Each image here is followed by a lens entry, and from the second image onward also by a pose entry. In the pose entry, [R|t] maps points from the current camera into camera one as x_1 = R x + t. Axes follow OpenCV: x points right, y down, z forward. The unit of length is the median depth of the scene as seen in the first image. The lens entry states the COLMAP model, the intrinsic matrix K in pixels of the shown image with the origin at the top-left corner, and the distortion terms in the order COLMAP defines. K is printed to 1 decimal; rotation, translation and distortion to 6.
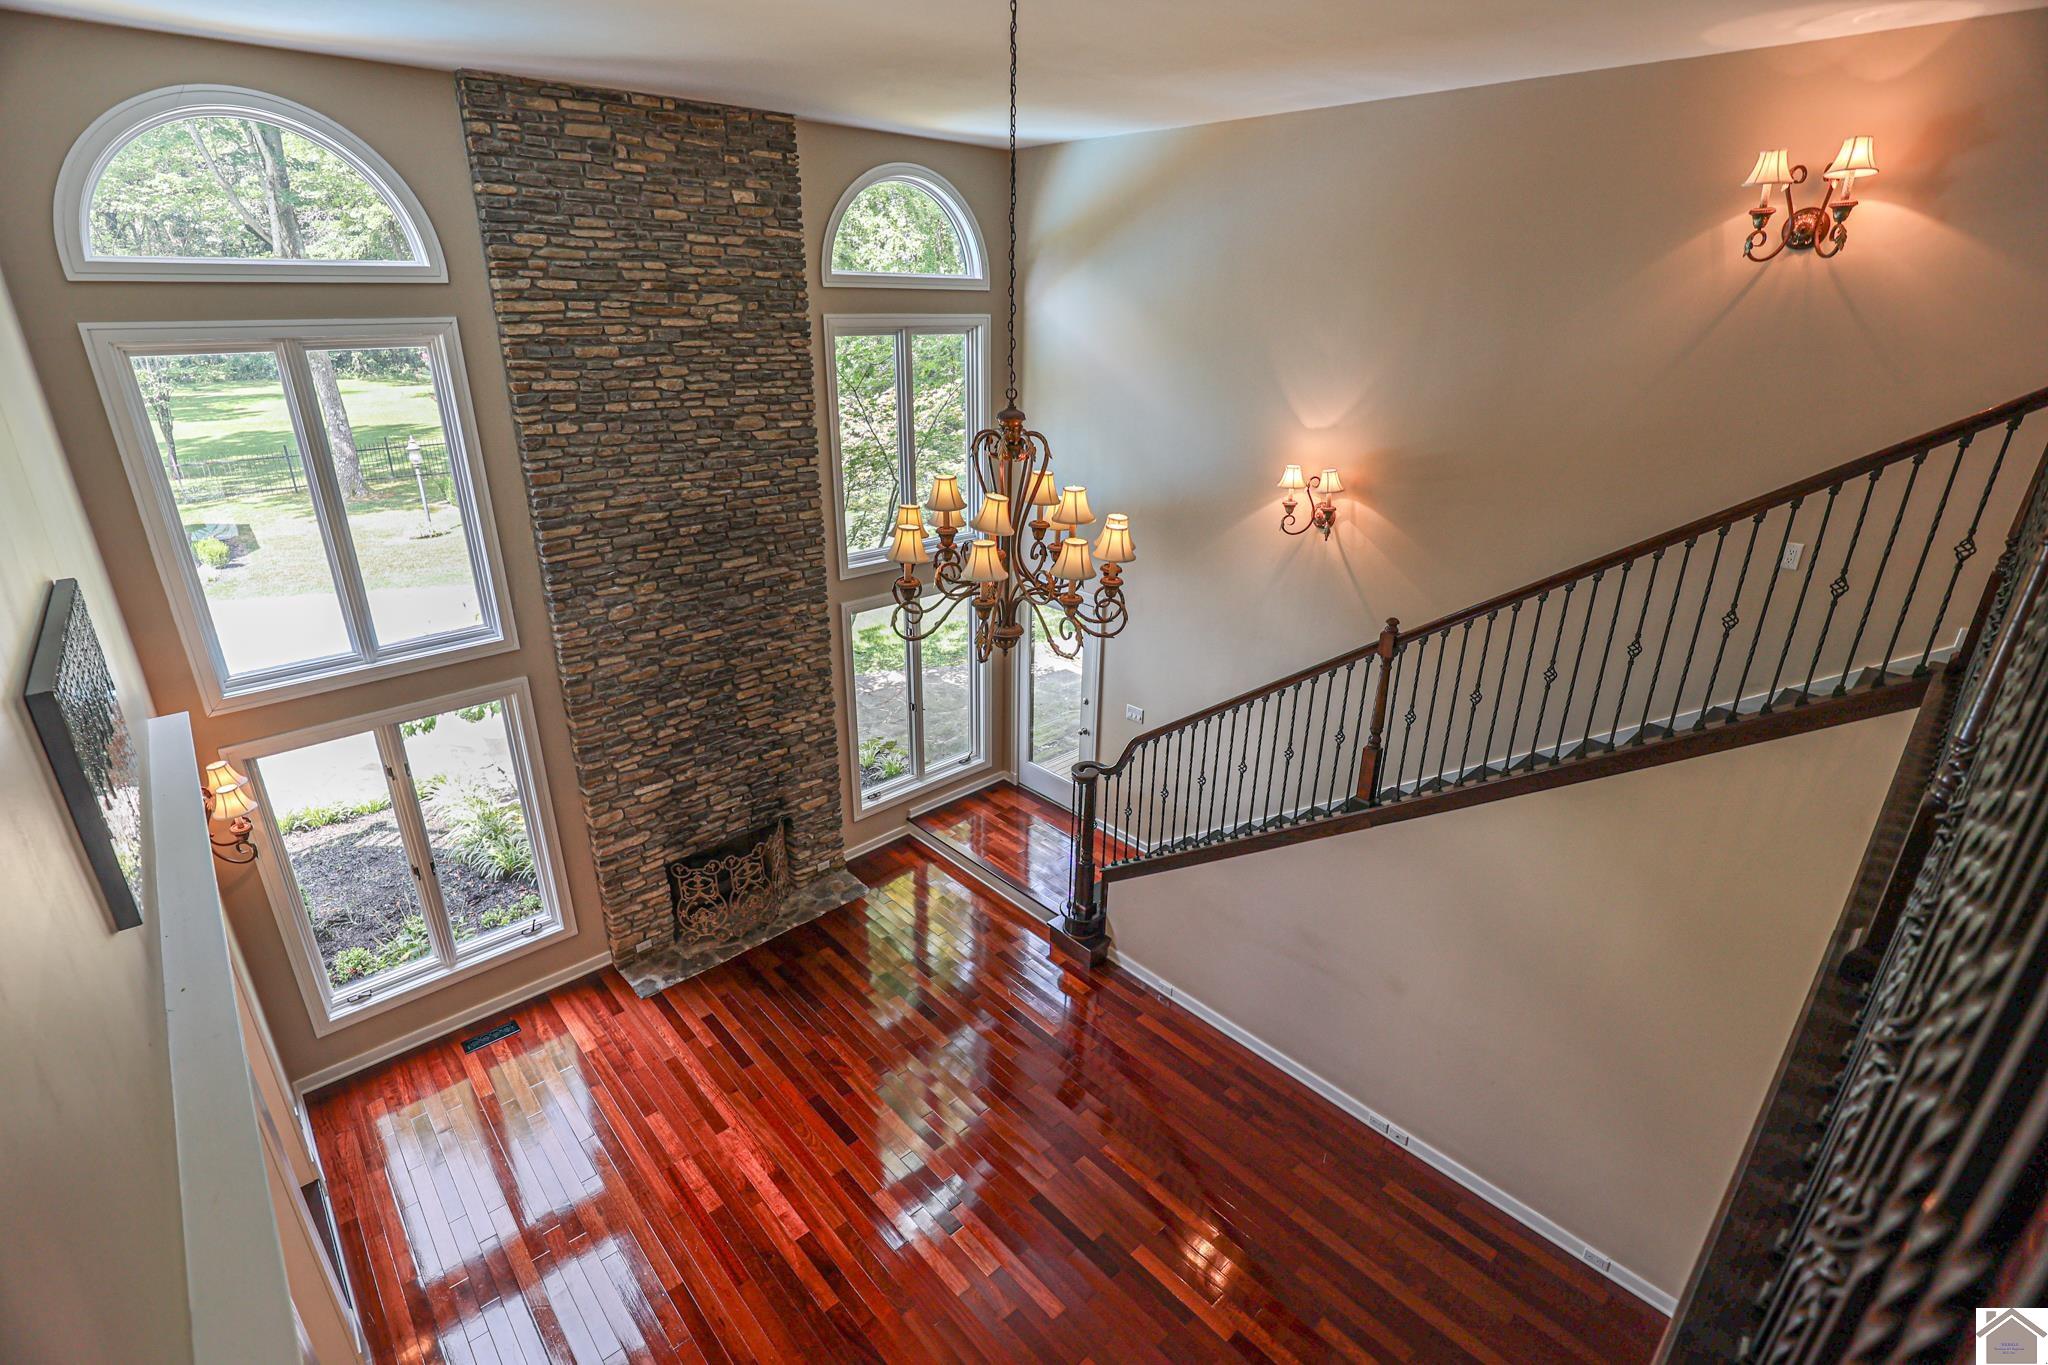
lens RADIAL K [[939.2, 0, 1023.1], [0, 939.2, 683.1], [0, 0, 1]] dist [-0.034225, 0.006511]
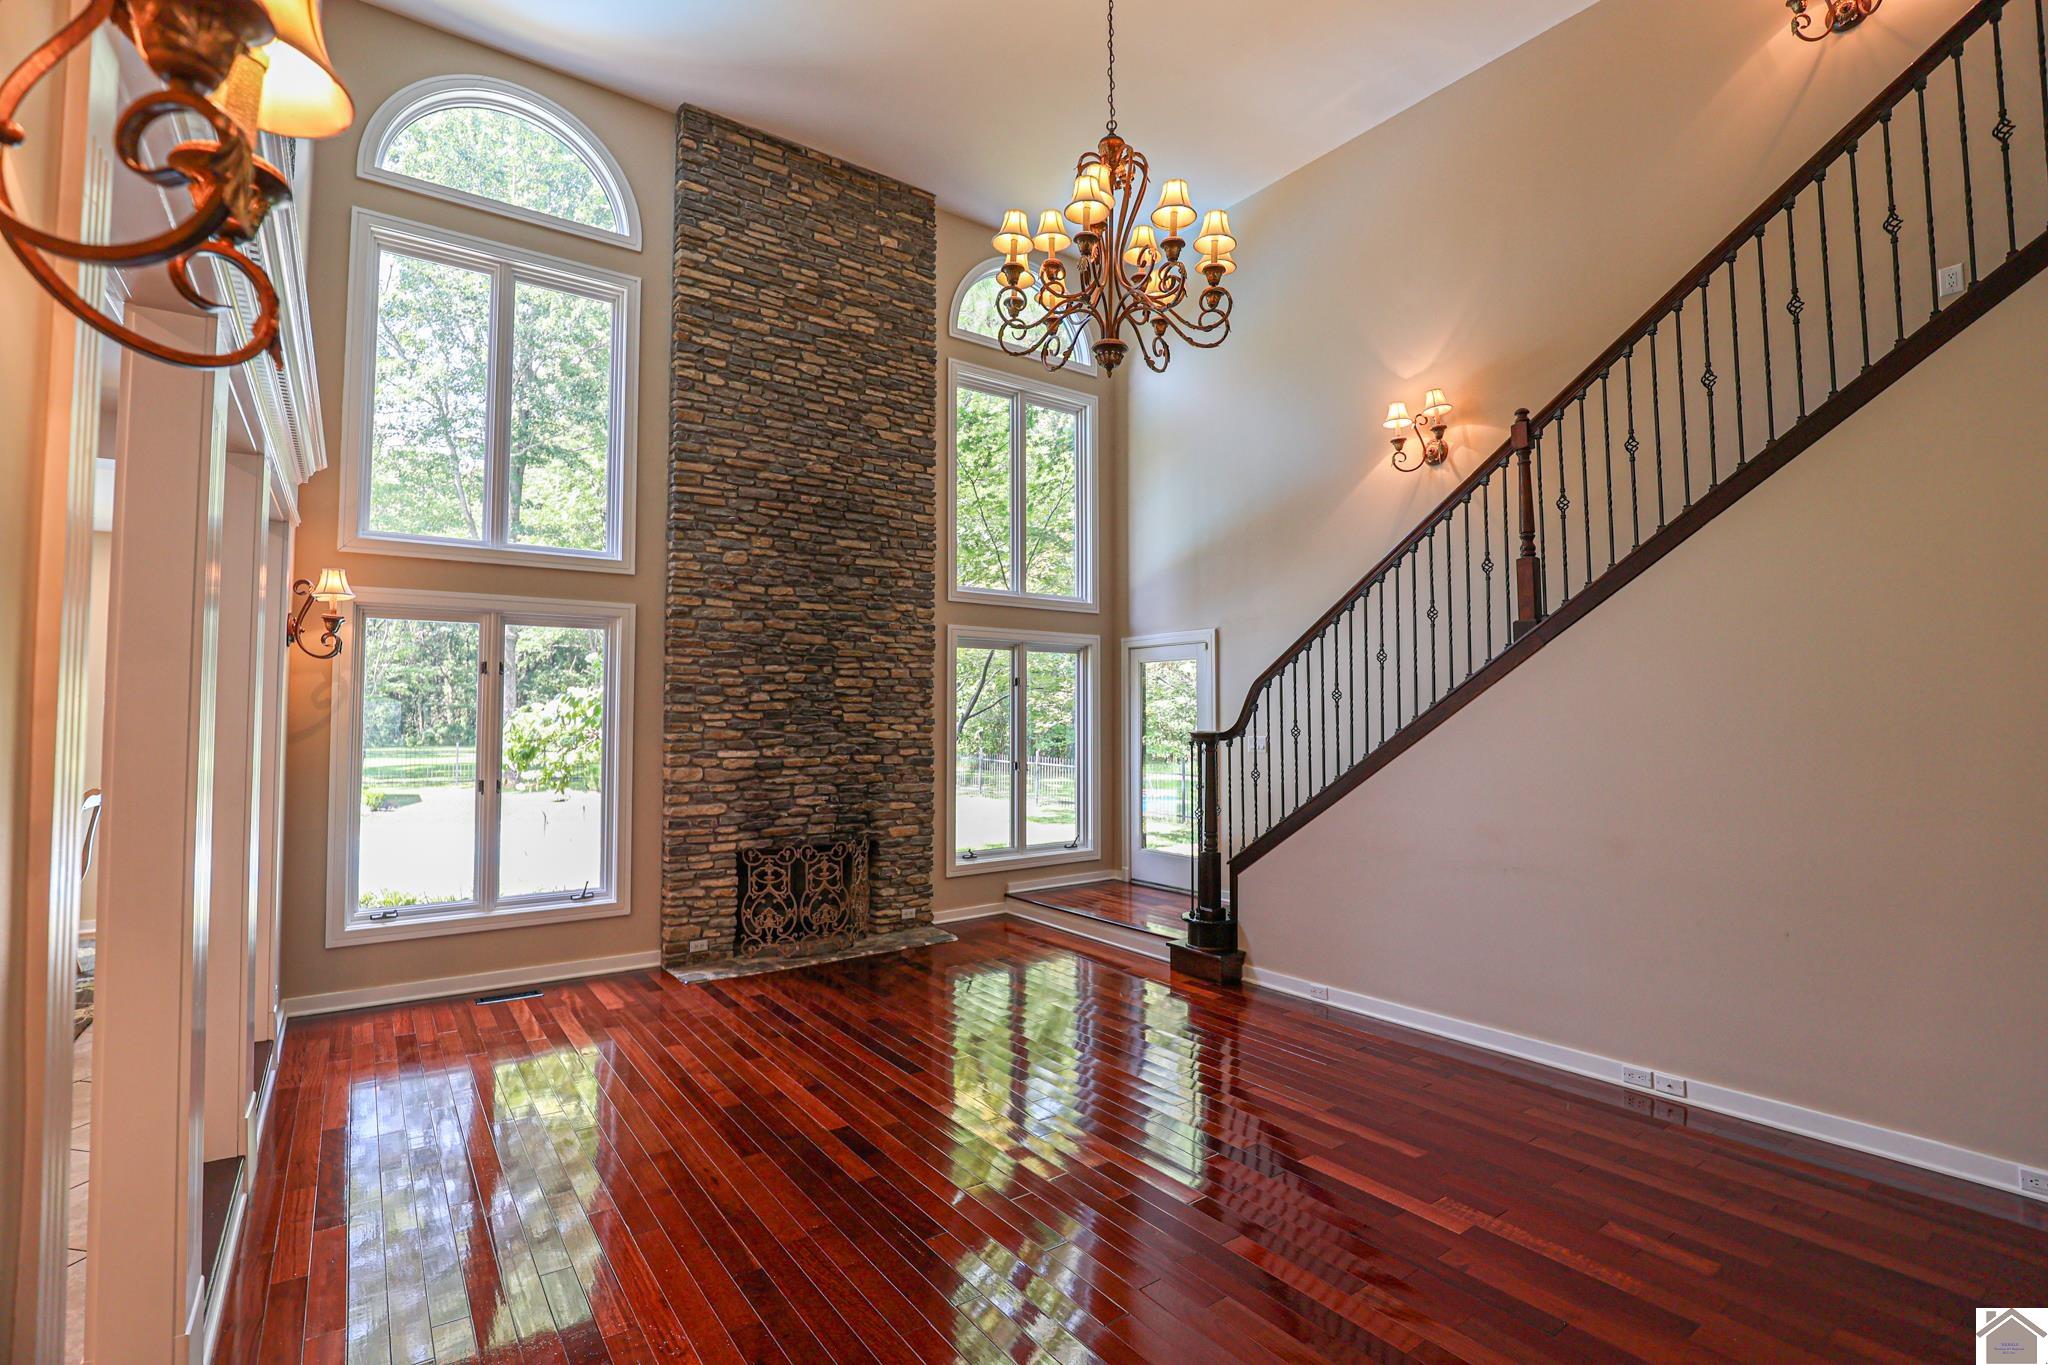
lens RADIAL K [[939.2, 0, 1022.5], [0, 939.2, 678.2], [0, 0, 1]] dist [-0.034225, 0.006511]
pose [[0.992983, -0.017495, -0.116958, 0.000061], [-0.032210, 0.911593, -0.409830, 0.443982], [0.113788, 0.410722, 0.904633, 0.157381]]
